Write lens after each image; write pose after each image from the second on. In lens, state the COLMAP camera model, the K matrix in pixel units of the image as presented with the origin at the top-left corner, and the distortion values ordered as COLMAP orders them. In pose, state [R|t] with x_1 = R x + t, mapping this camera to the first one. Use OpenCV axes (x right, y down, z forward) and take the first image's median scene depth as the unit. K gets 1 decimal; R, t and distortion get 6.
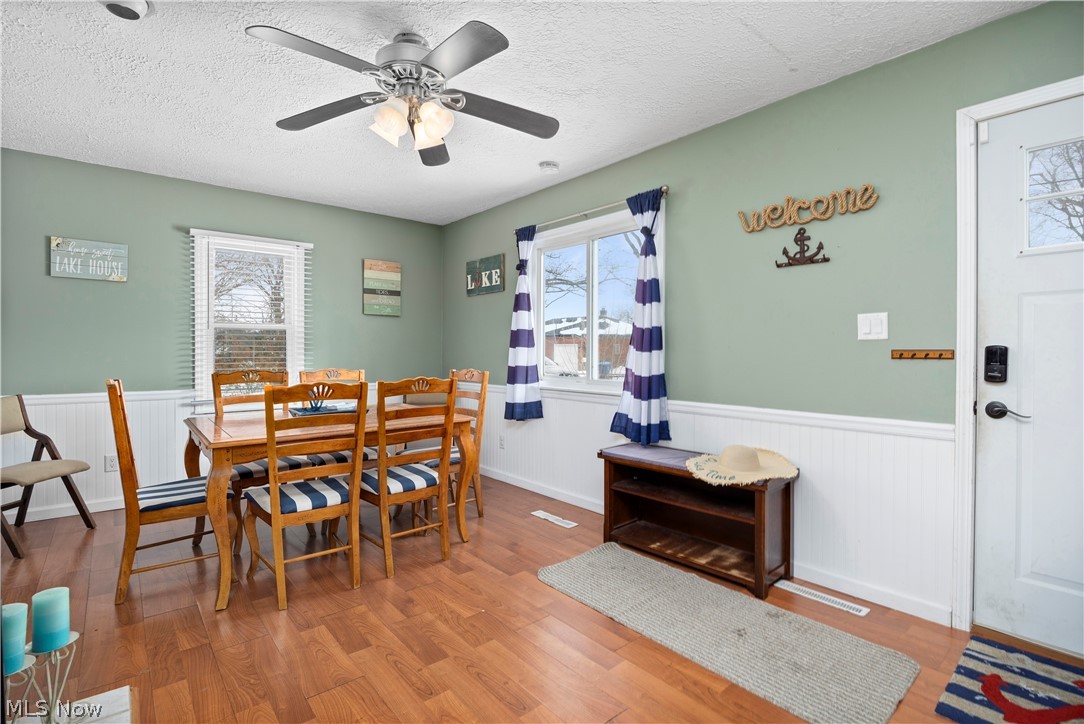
lens RADIAL K [[507.1, 0, 540.1], [0, 507.1, 360.0], [0, 0, 1]] dist [-0.004490, -0.000554]
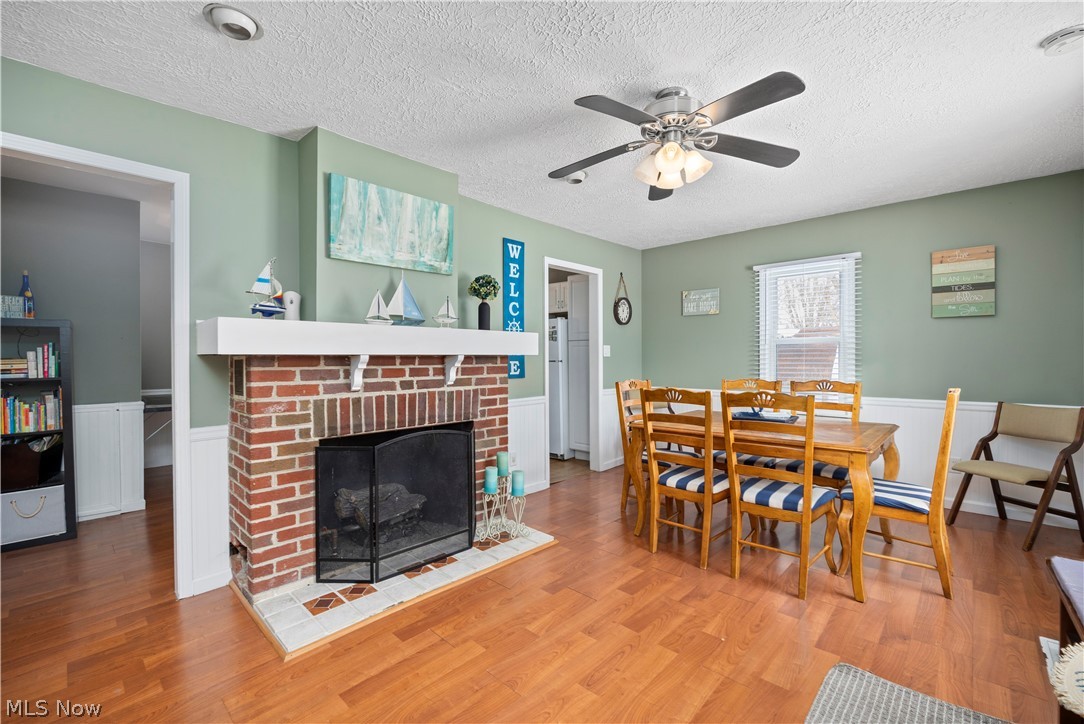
lens RADIAL K [[464.9, 0, 540.4], [0, 464.9, 363.2], [0, 0, 1]] dist [-0.002473, -0.000232]
pose [[0.121780, 0.006248, -0.992537, 0.474310], [-0.013925, 0.999893, 0.004586, -0.013743], [0.992459, 0.013263, 0.121854, 0.368100]]
